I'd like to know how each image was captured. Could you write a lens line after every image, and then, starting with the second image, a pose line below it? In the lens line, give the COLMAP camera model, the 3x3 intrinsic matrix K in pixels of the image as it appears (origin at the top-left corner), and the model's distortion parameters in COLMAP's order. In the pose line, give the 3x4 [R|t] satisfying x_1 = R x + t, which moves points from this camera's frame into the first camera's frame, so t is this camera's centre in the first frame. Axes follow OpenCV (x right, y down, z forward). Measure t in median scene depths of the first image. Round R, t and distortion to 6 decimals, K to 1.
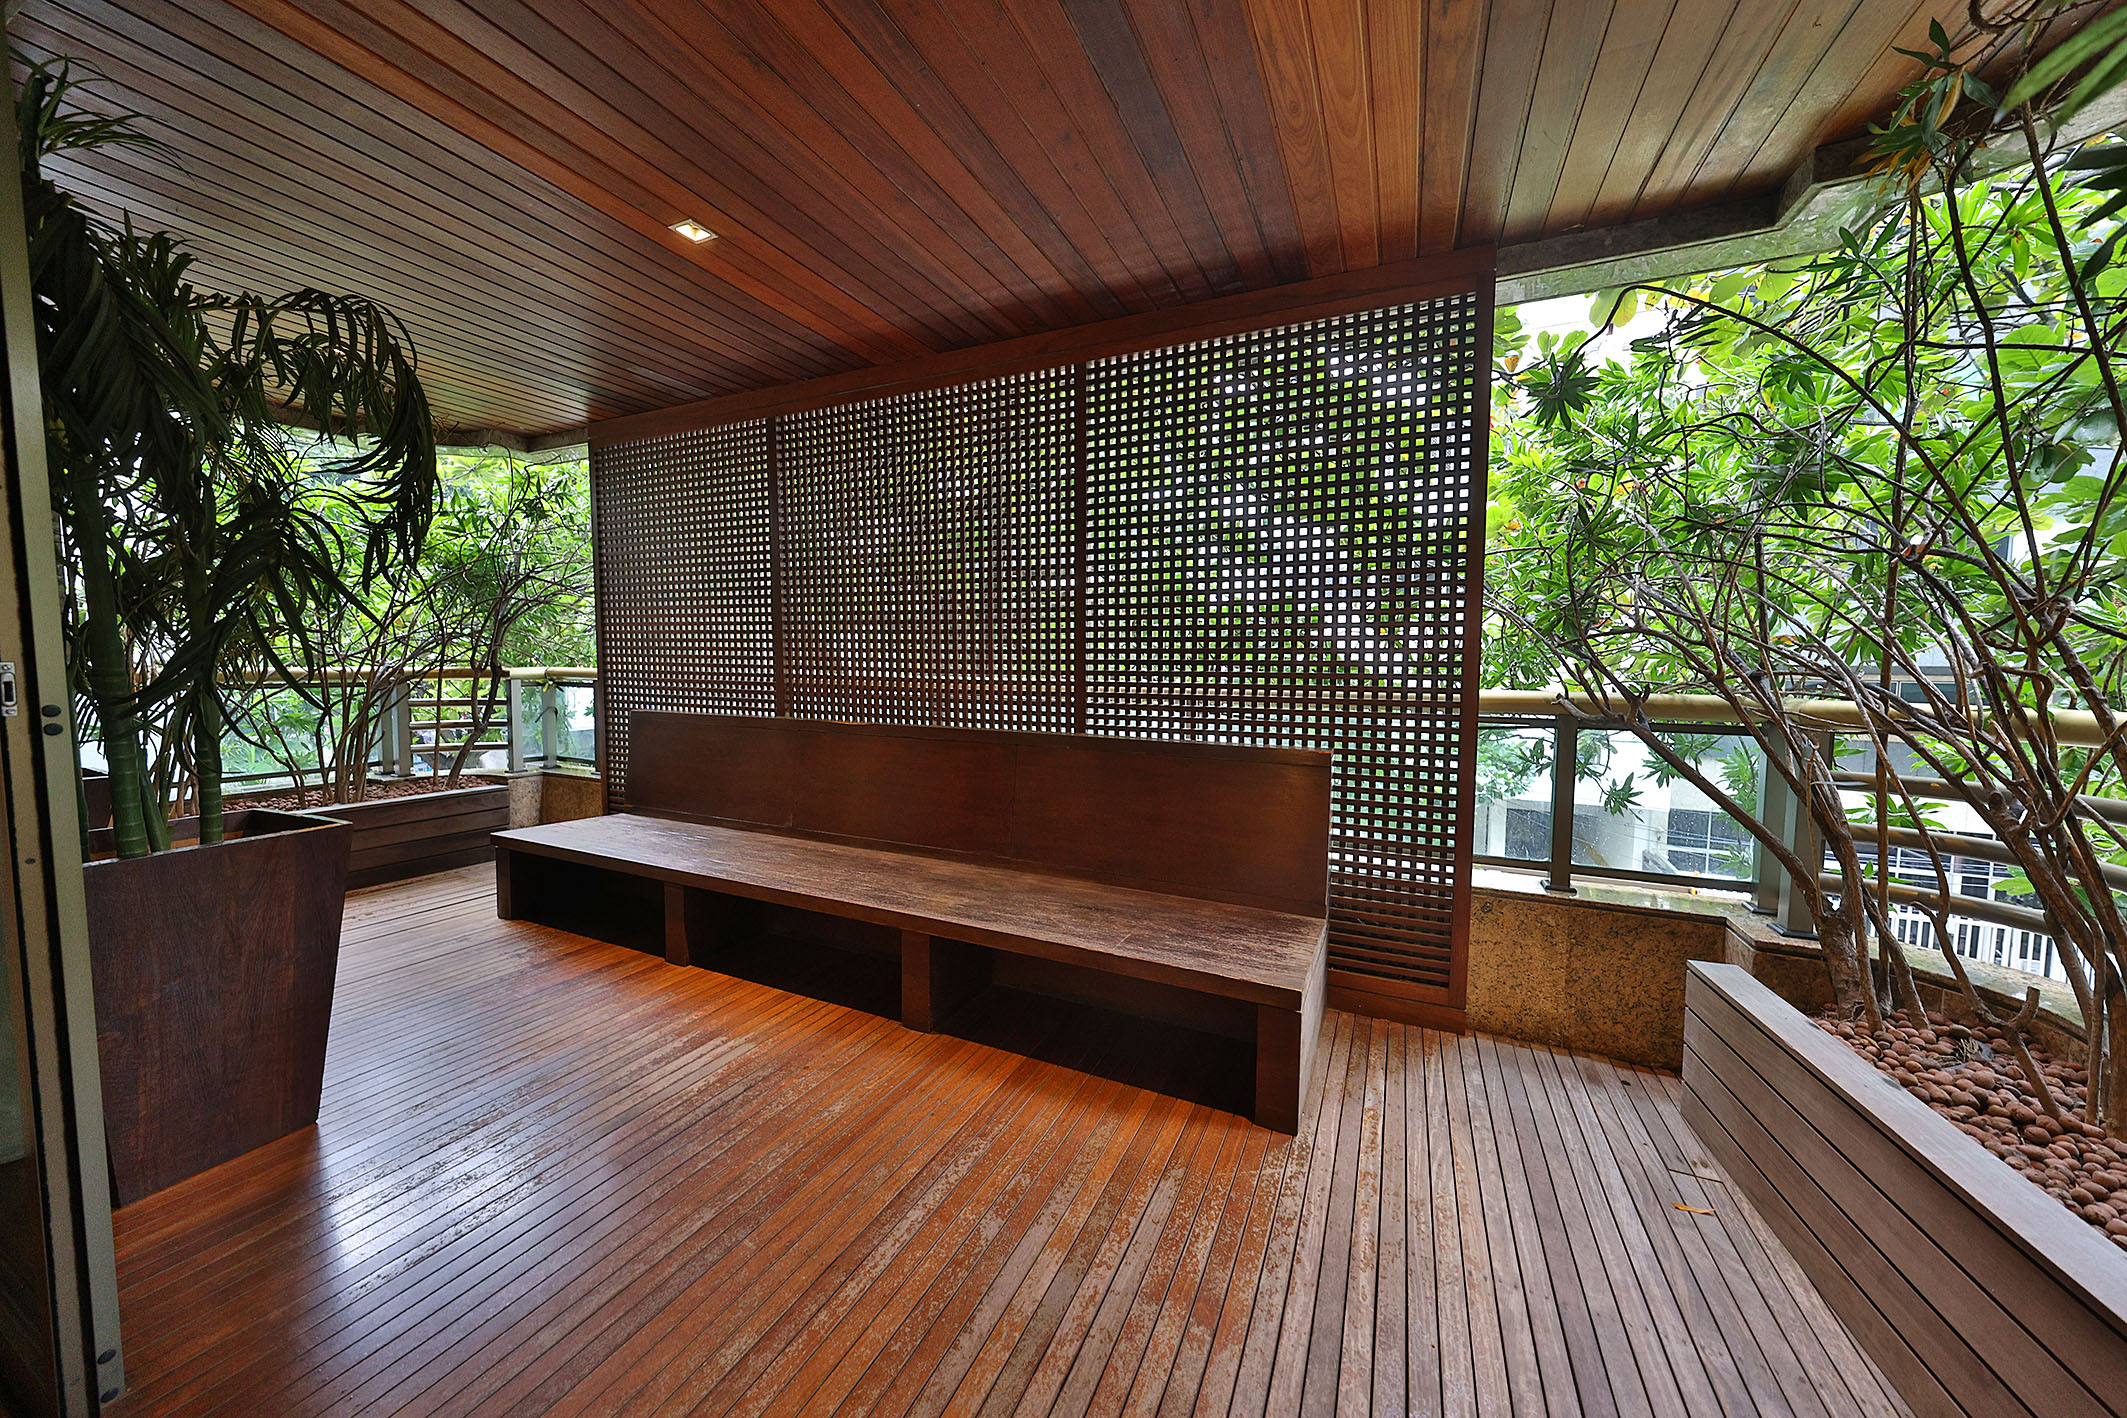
lens RADIAL K [[734.8, 0, 1063.7], [0, 734.8, 688.3], [0, 0, 1]] dist [0.004476, 0.000262]
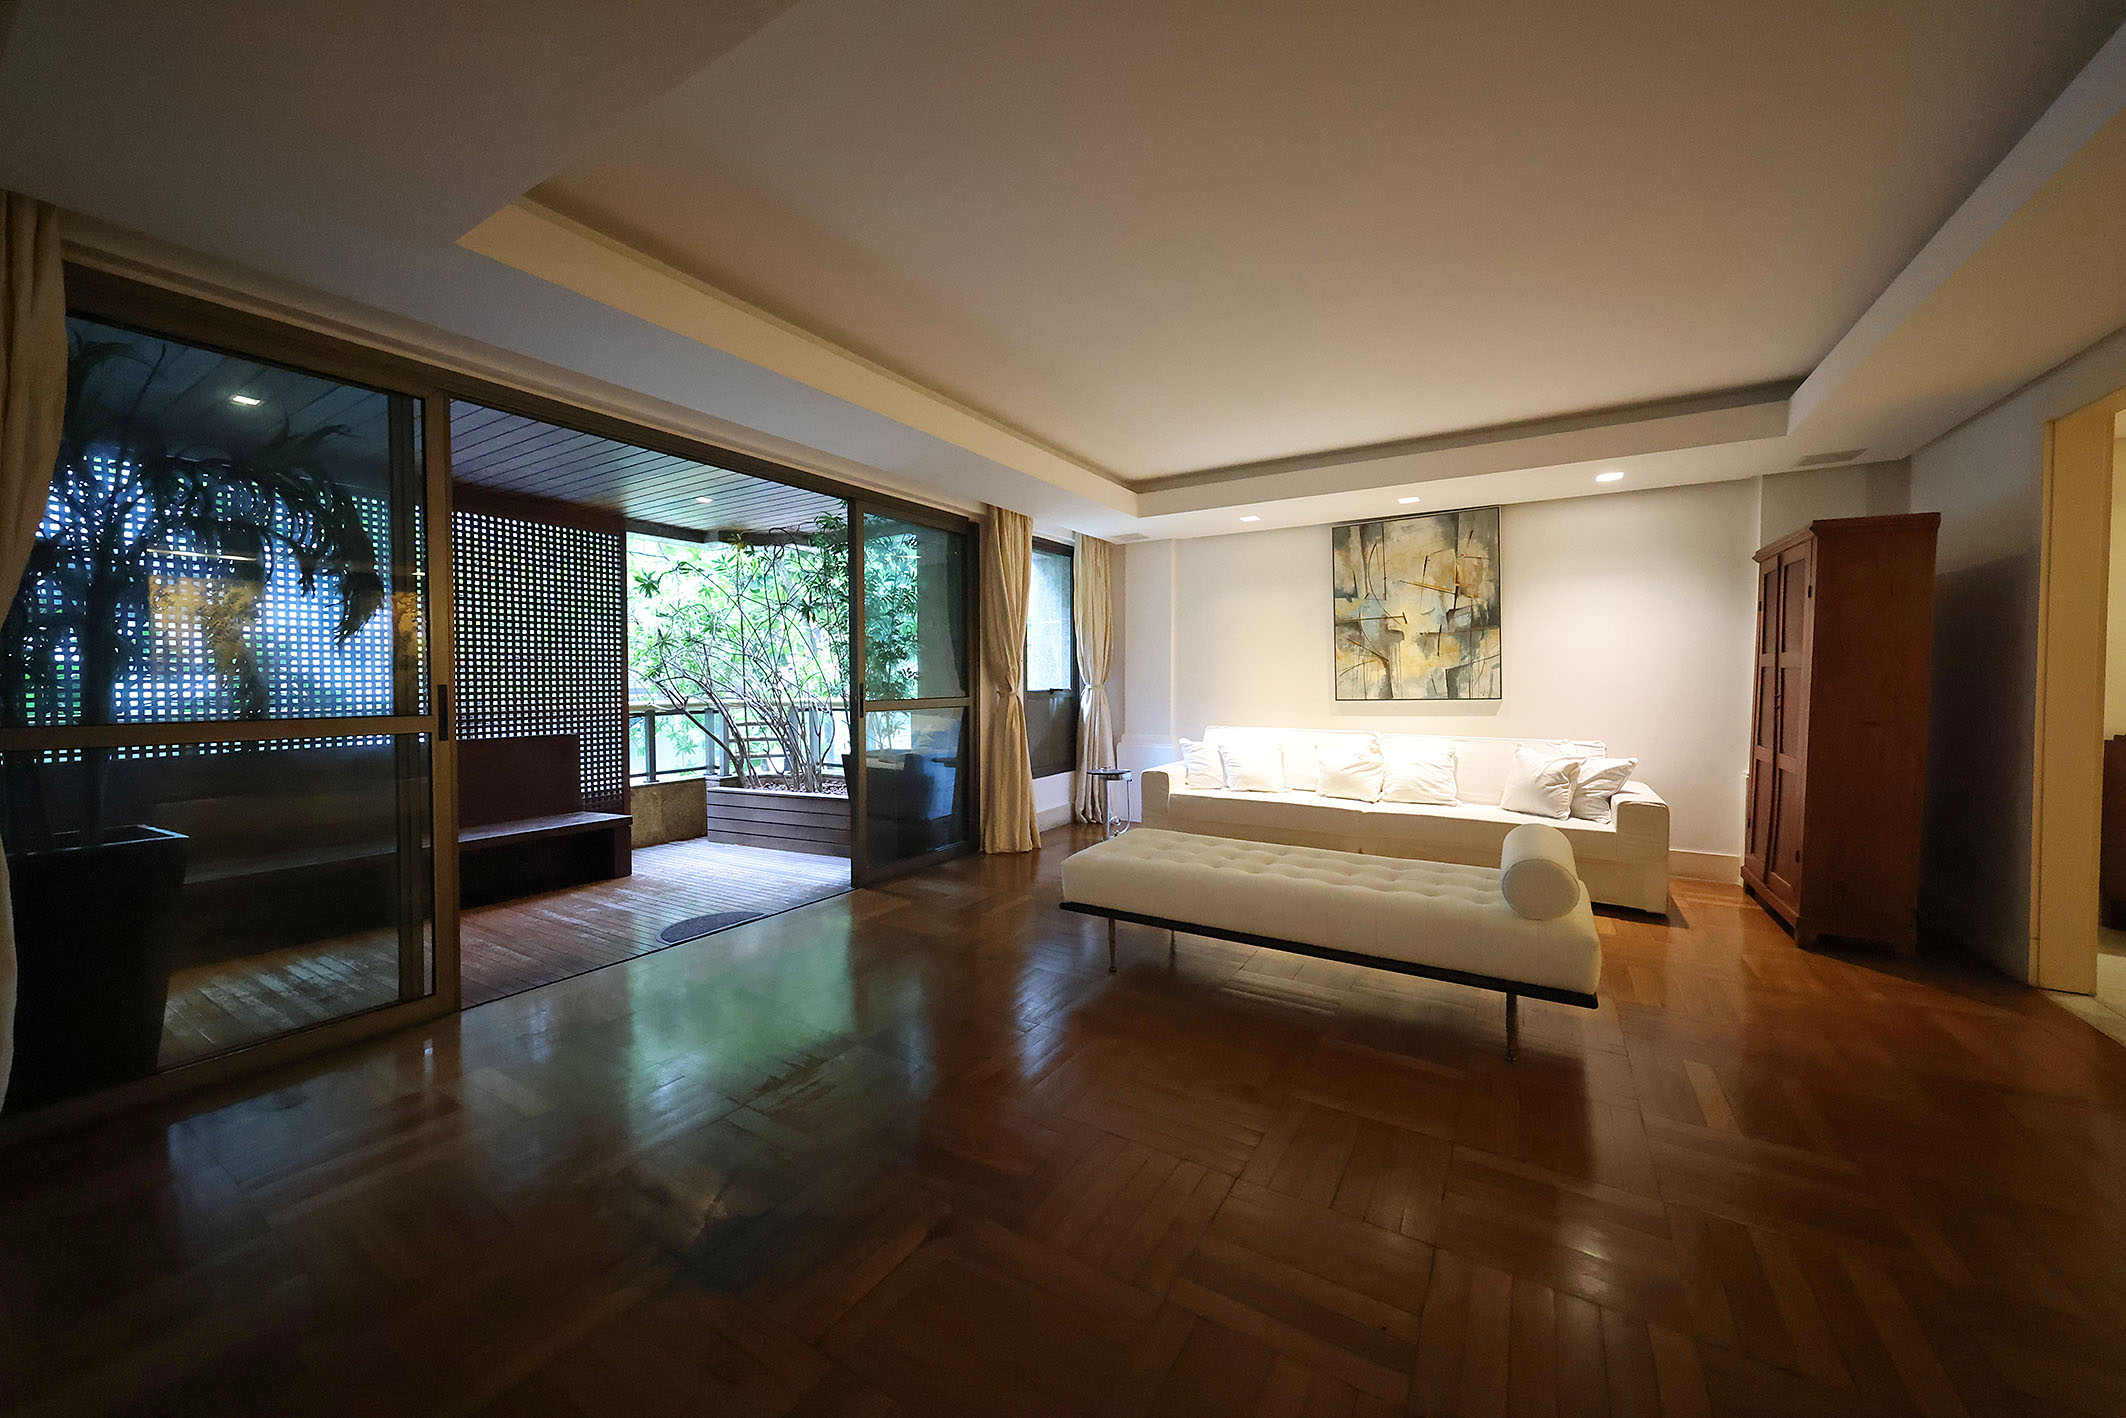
lens RADIAL K [[775.4, 0, 1063.4], [0, 775.4, 698.5], [0, 0, 1]] dist [0.005345, -0.000477]
pose [[0.119725, -0.033368, 0.992246, -1.849159], [0.050069, 0.998366, 0.027533, -0.008314], [-0.991544, 0.046384, 0.121200, -0.728565]]
